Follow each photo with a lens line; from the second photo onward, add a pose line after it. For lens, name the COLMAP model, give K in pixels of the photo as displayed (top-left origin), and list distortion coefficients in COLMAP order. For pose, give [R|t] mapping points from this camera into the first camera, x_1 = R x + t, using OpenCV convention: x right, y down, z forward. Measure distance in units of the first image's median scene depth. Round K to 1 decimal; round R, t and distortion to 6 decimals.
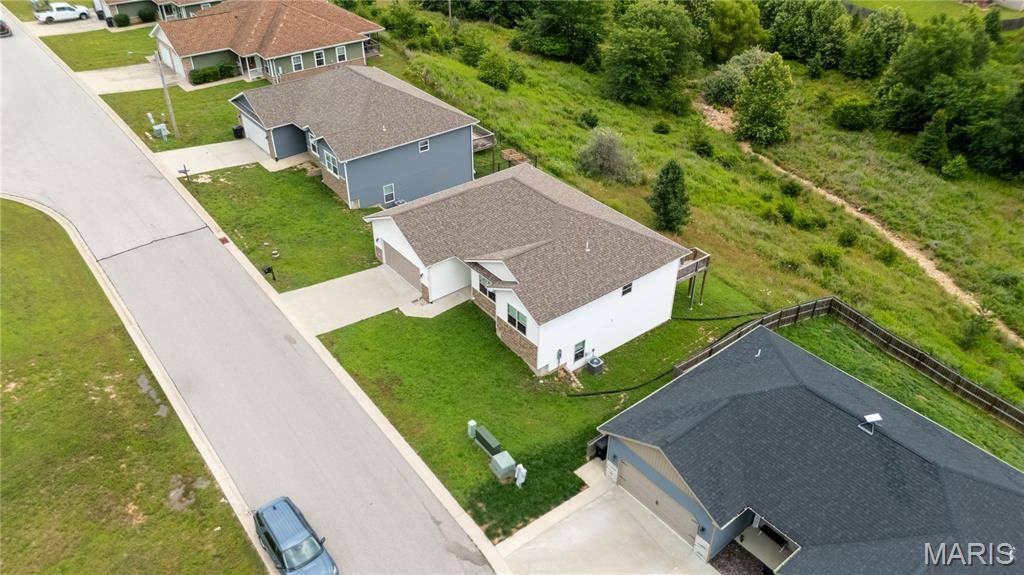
lens RADIAL K [[751.2, 0, 510.2], [0, 751.2, 287.7], [0, 0, 1]] dist [0.081744, -0.078382]
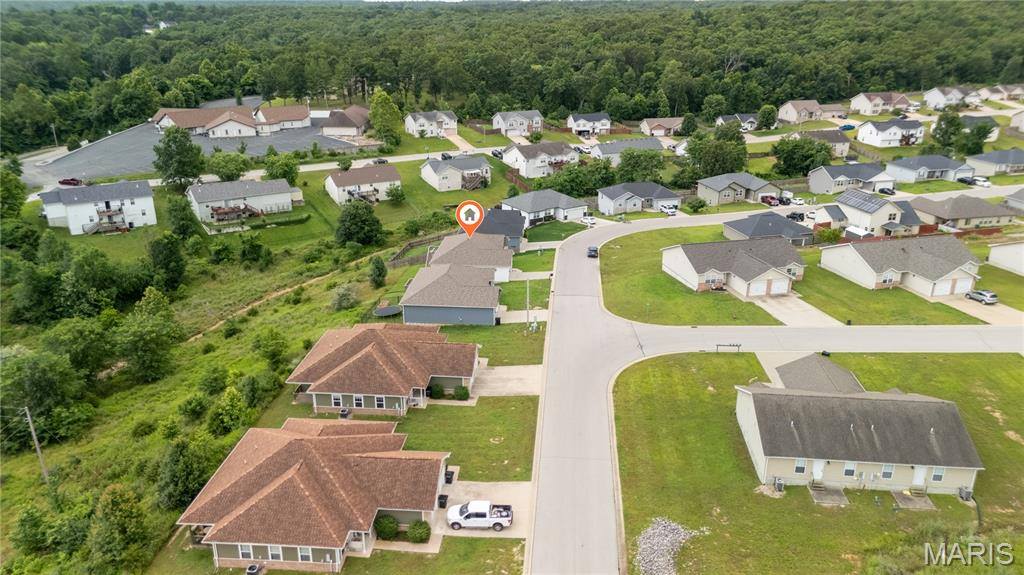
lens RADIAL K [[756.8, 0, 509.0], [0, 756.8, 284.3], [0, 0, 1]] dist [0.082406, -0.086530]
pose [[-0.723625, -0.242261, 0.646279, -1.601324], [0.387142, 0.632726, 0.670655, -1.524332], [-0.571391, 0.735505, -0.364068, 1.708142]]
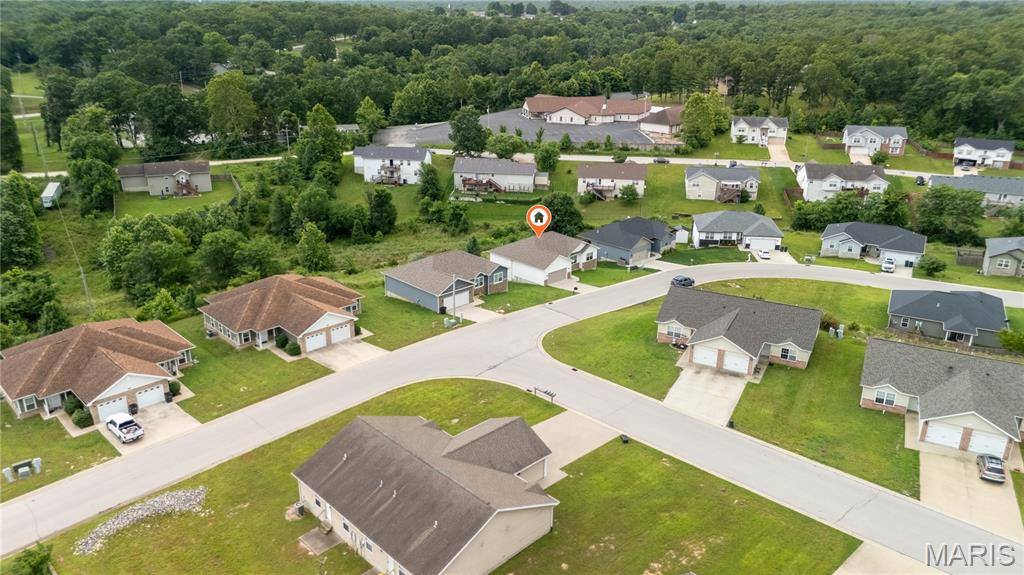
lens RADIAL K [[751.2, 0, 510.2], [0, 751.2, 287.7], [0, 0, 1]] dist [0.081744, -0.078382]
pose [[-0.092613, -0.356148, 0.929829, -2.149761], [0.558698, 0.754393, 0.344599, -0.826894], [-0.824184, 0.551407, 0.129113, 0.699039]]
